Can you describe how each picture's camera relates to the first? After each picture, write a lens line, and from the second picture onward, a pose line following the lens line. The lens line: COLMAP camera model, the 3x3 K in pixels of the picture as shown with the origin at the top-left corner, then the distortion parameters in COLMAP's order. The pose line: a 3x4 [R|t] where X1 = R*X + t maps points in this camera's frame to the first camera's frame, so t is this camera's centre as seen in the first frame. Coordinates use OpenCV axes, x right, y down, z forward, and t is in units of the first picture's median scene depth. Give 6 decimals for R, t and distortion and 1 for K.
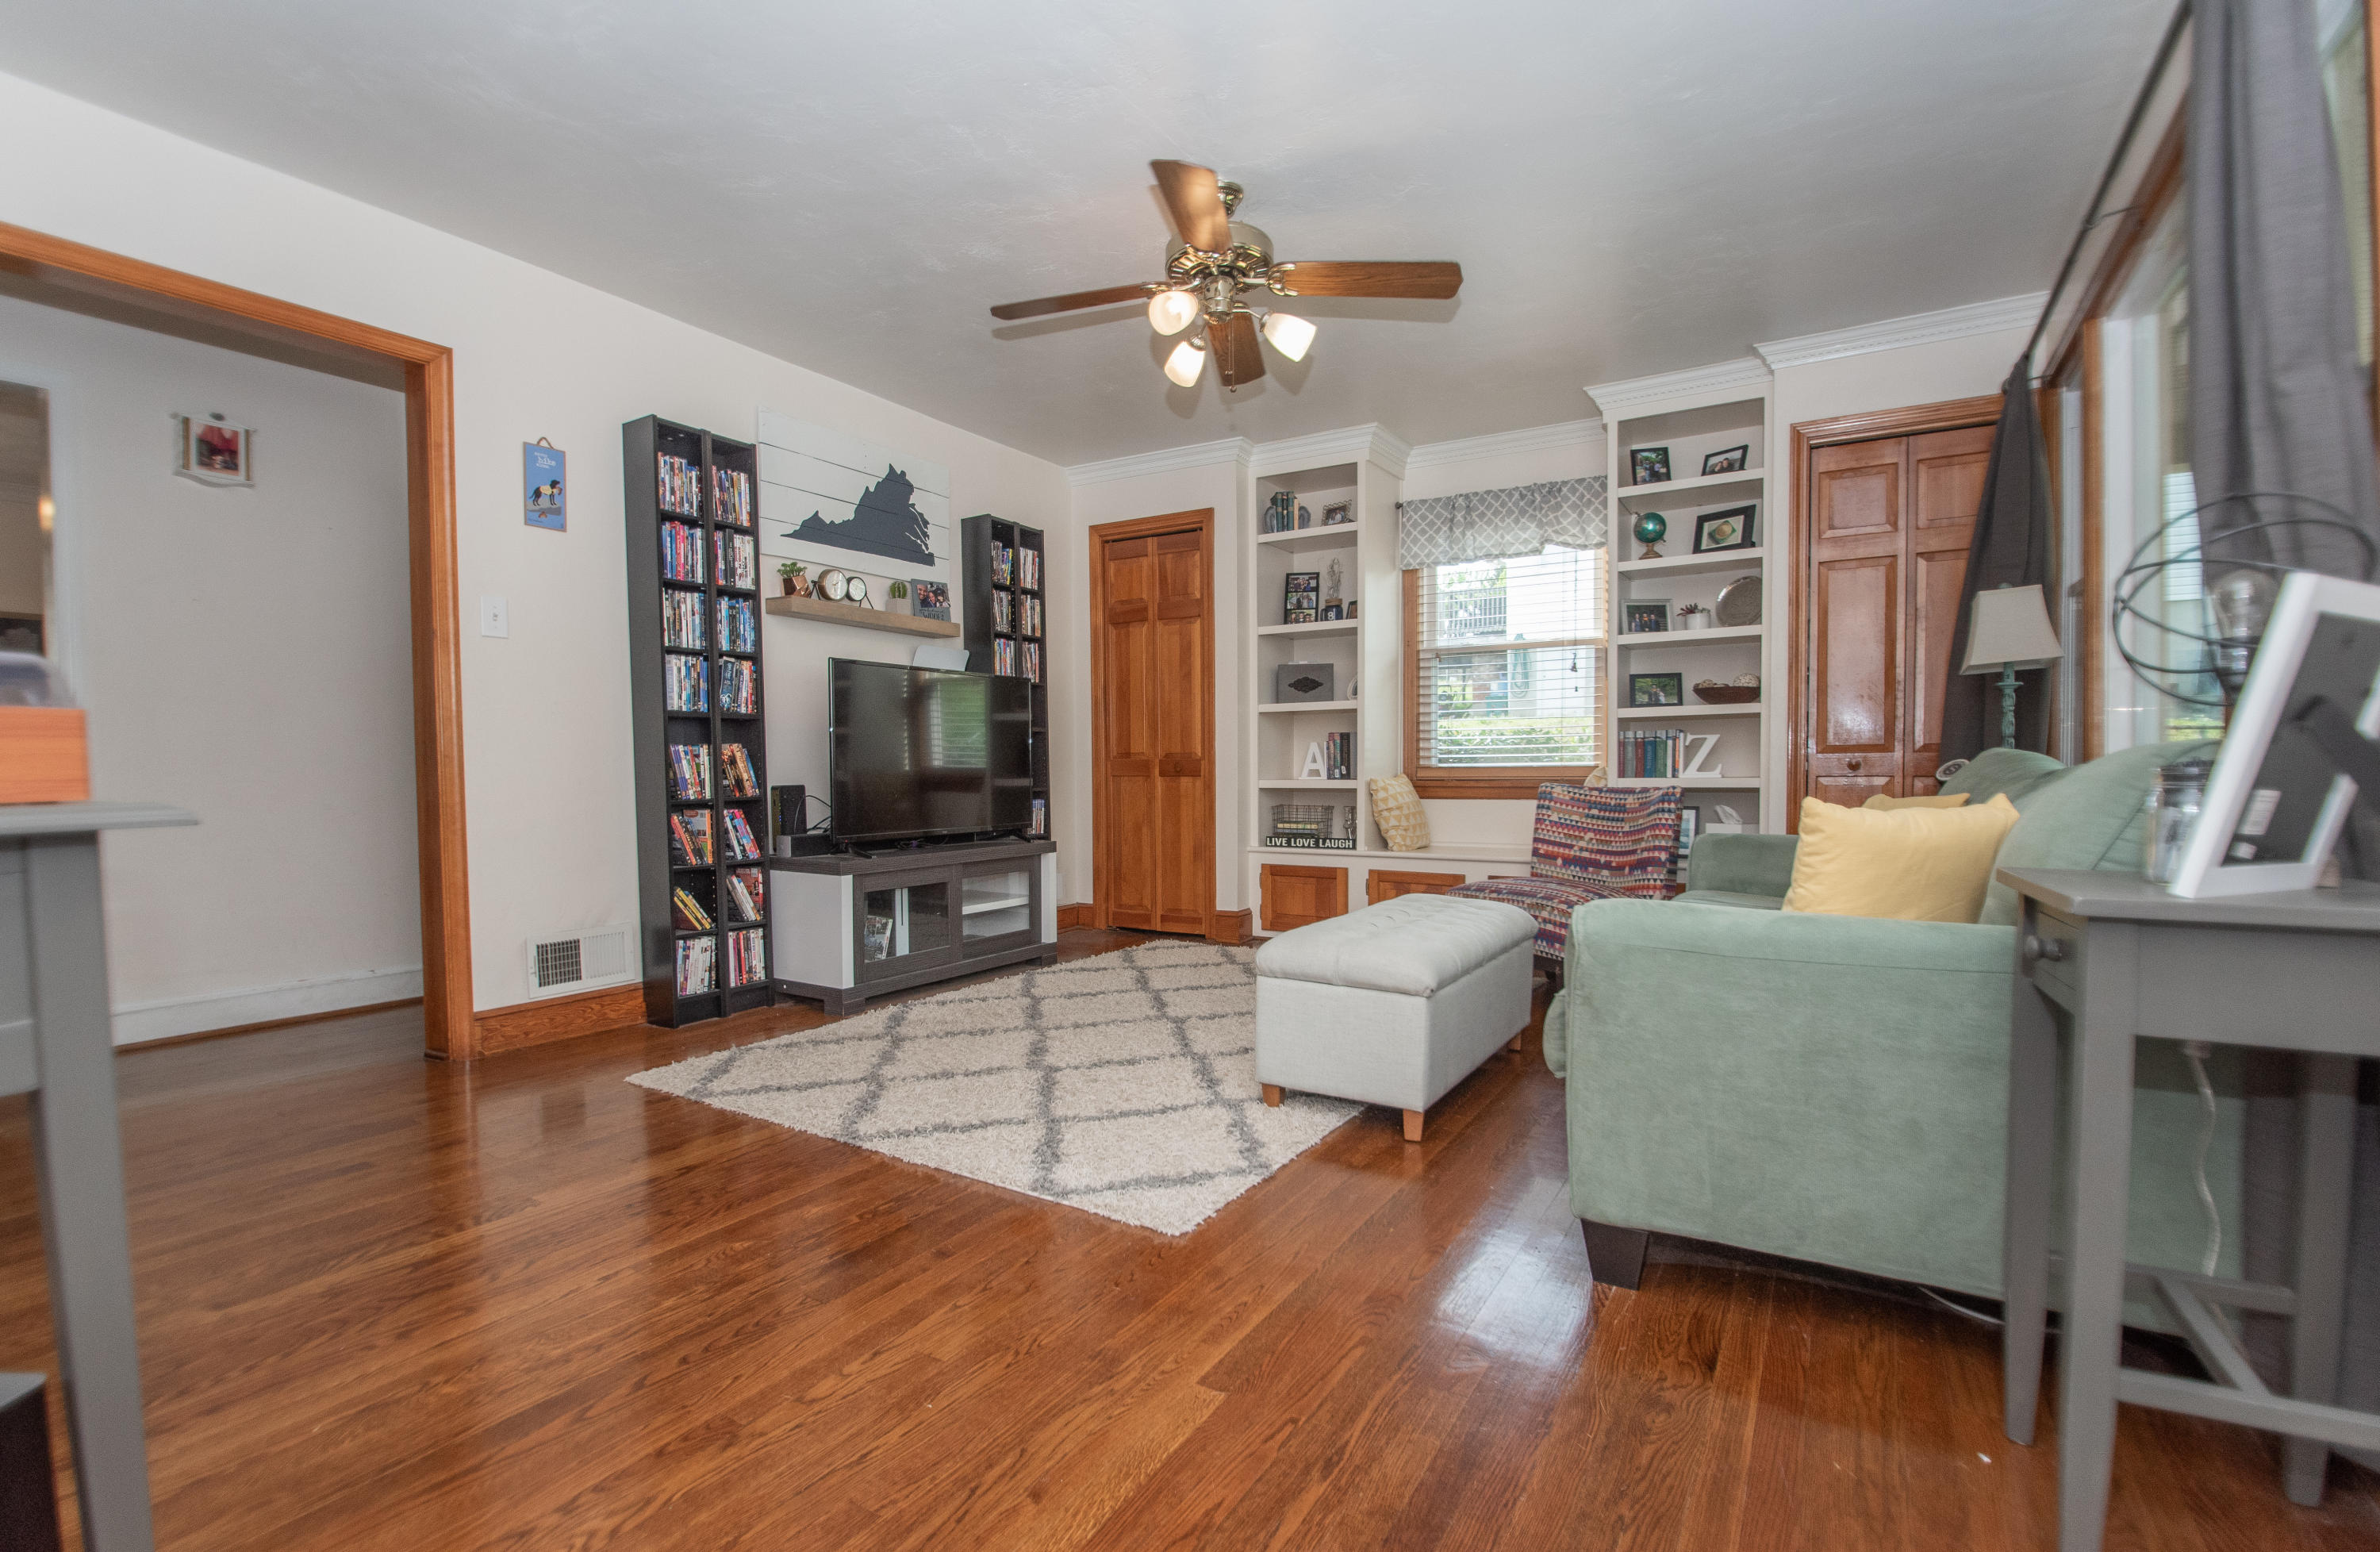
lens RADIAL K [[1075.6, 0, 1176.4], [0, 1075.6, 811.1], [0, 0, 1]] dist [-0.017225, -0.001314]
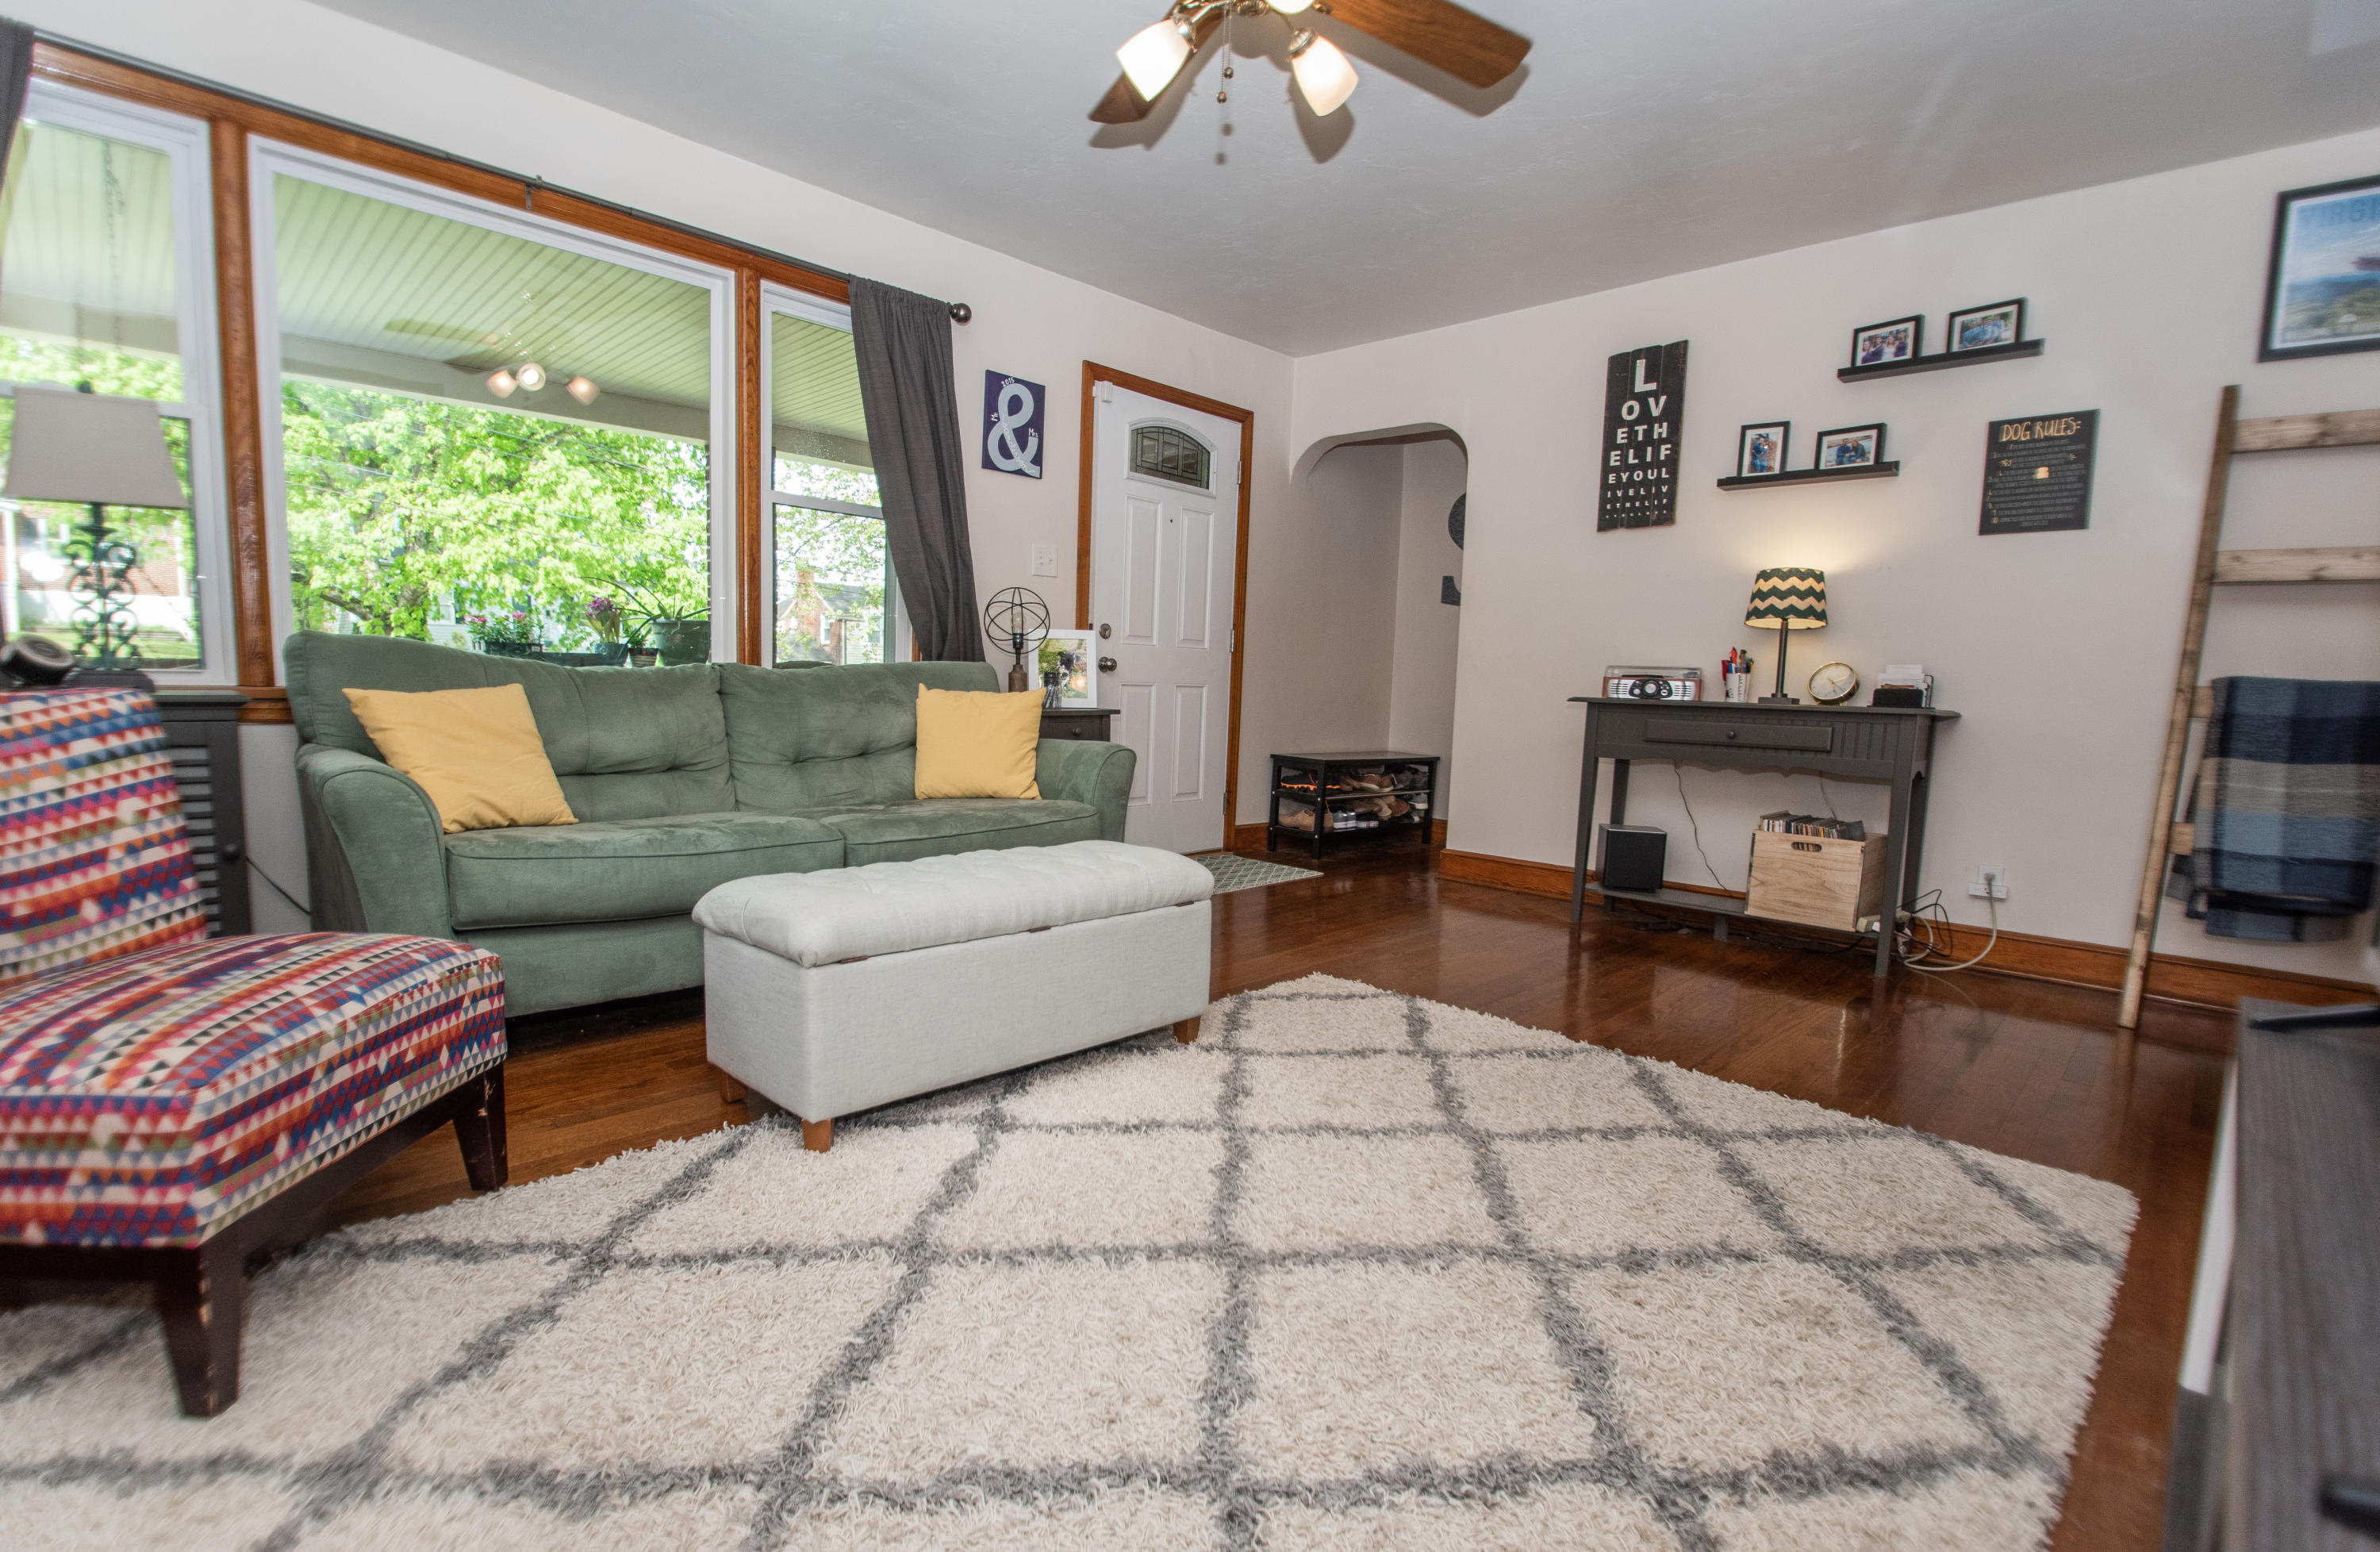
lens RADIAL K [[1075.6, 0, 1176.4], [0, 1075.6, 811.1], [0, 0, 1]] dist [-0.017225, -0.001314]
pose [[-0.972787, -0.054617, 0.225173, -0.062310], [-0.018208, 0.986835, 0.160701, -0.045141], [-0.230986, 0.152228, -0.960974, 1.177152]]
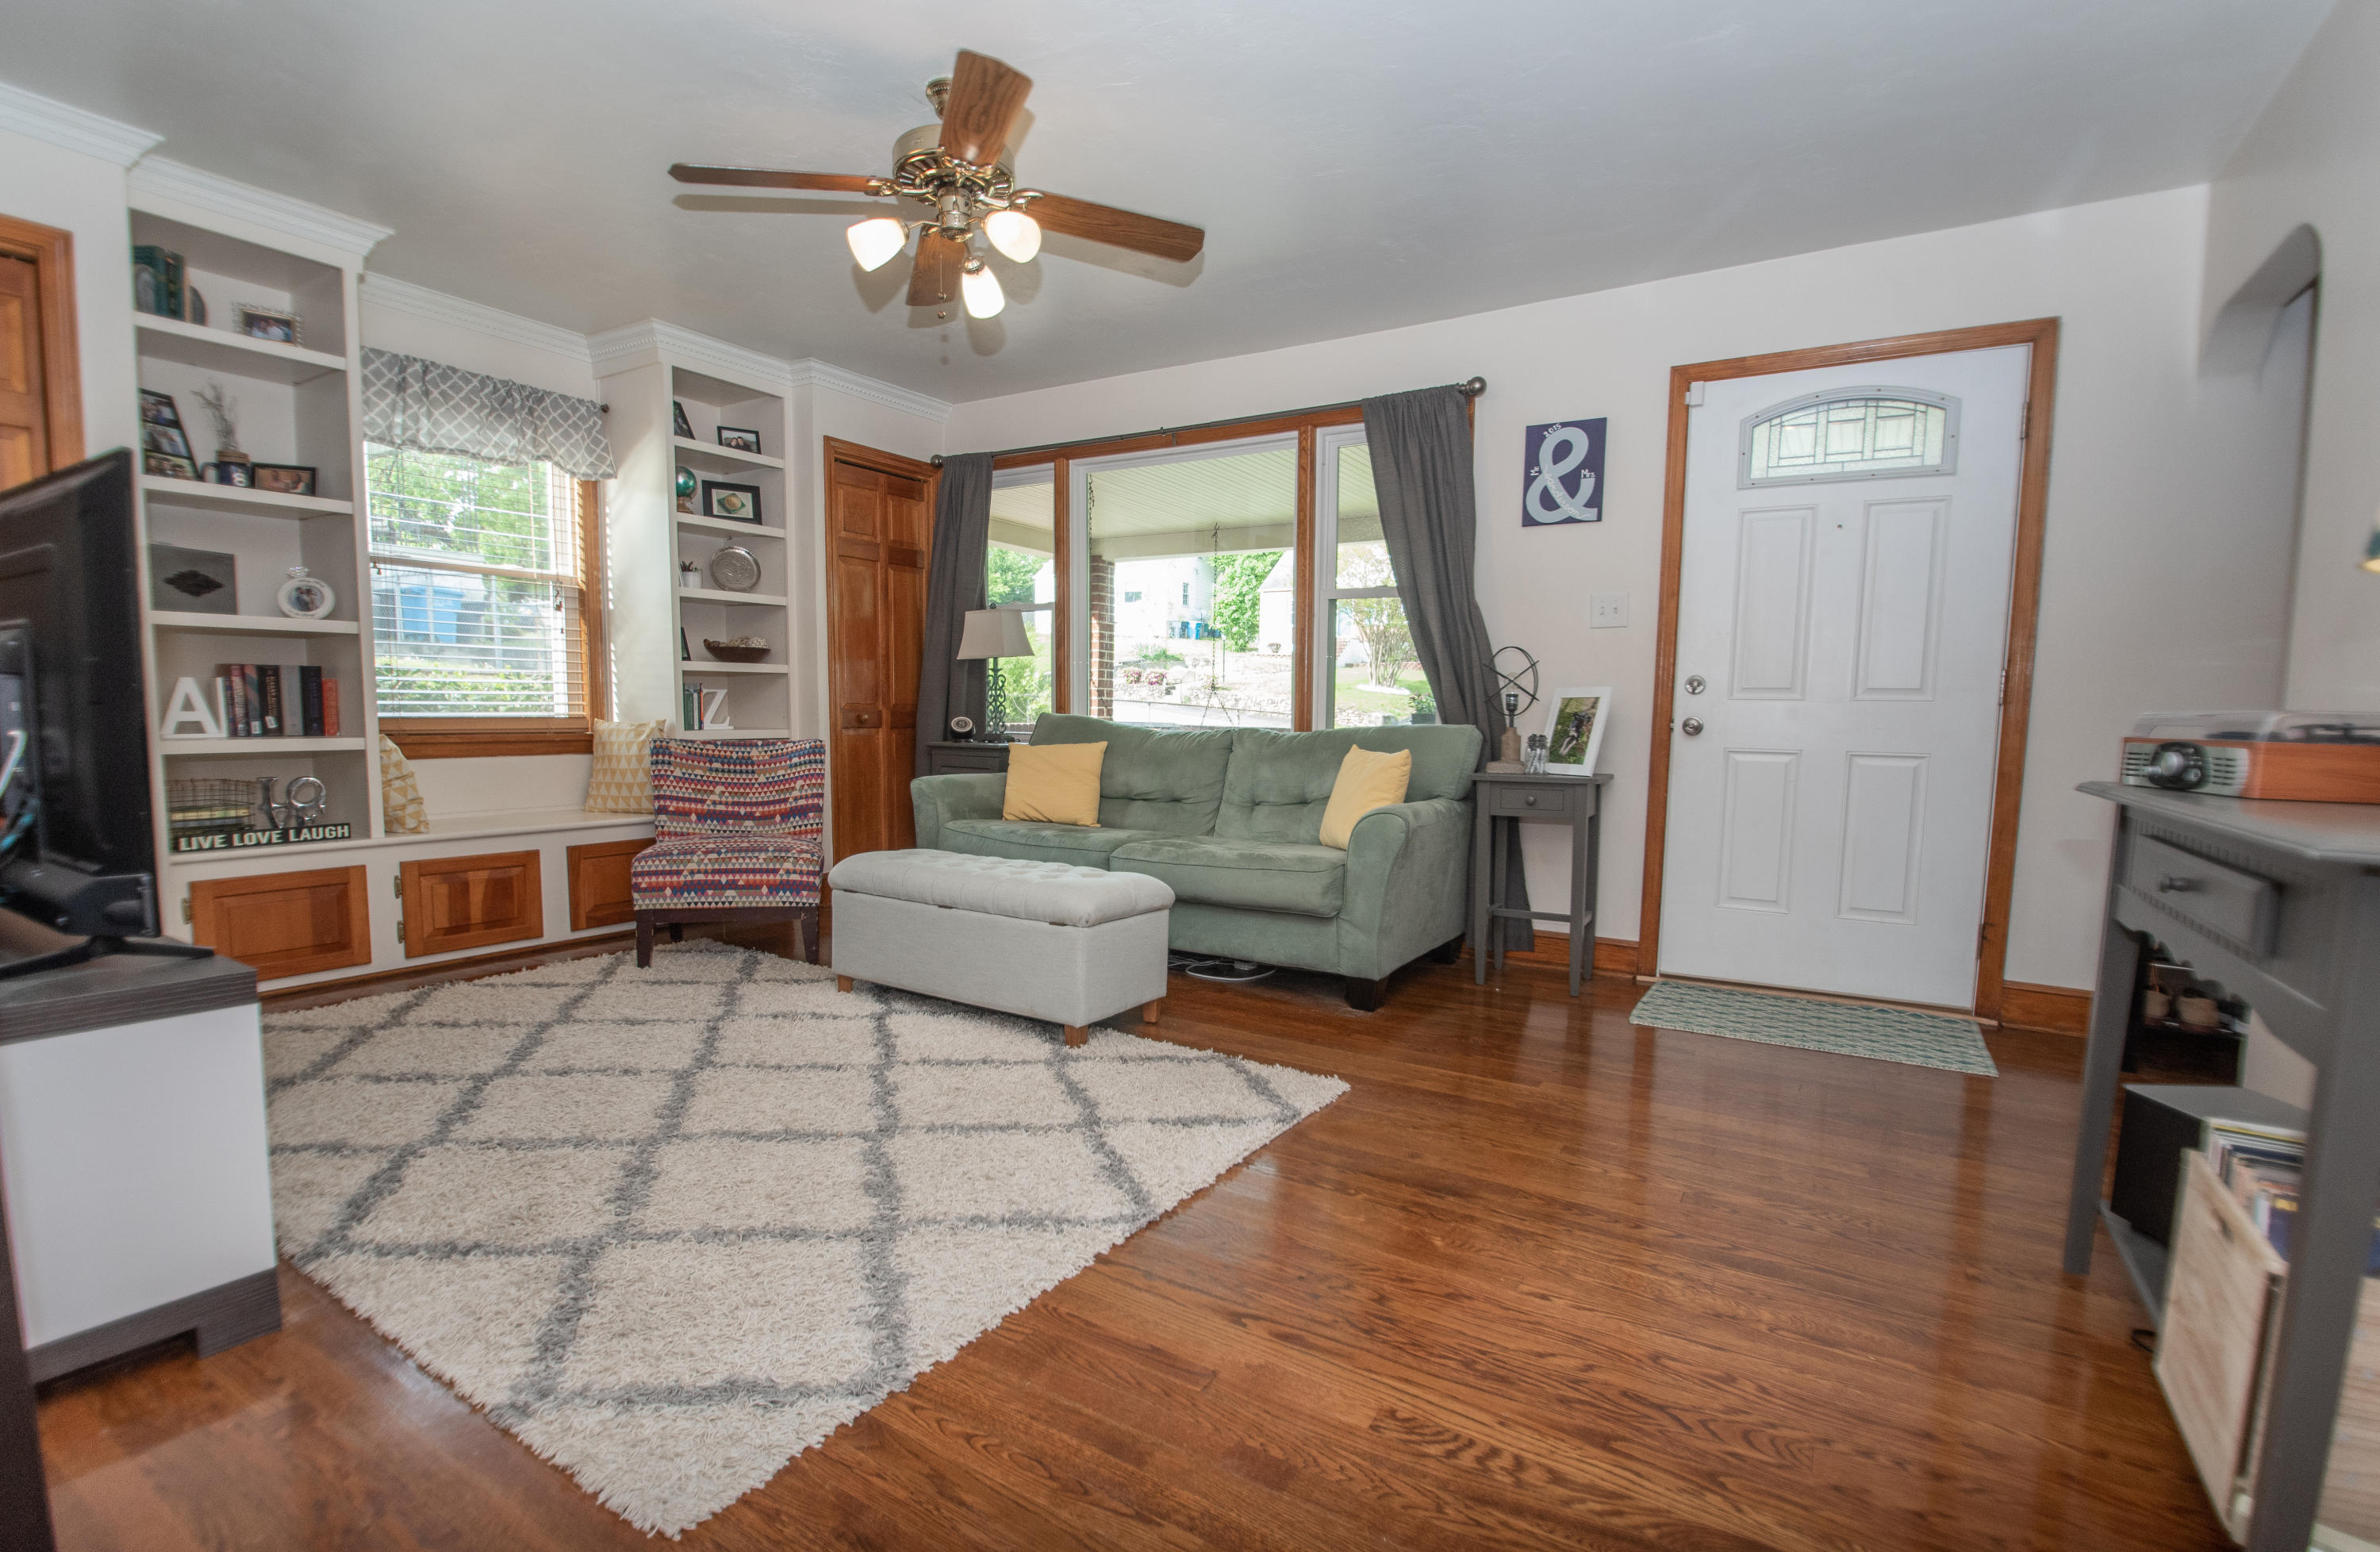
lens RADIAL K [[1075.6, 0, 1176.4], [0, 1075.6, 811.1], [0, 0, 1]] dist [-0.017225, -0.001314]
pose [[0.010333, -0.090293, 0.995862, -0.610709], [0.025766, 0.995608, 0.090003, -0.035804], [-0.999615, 0.024730, 0.012614, 0.551613]]
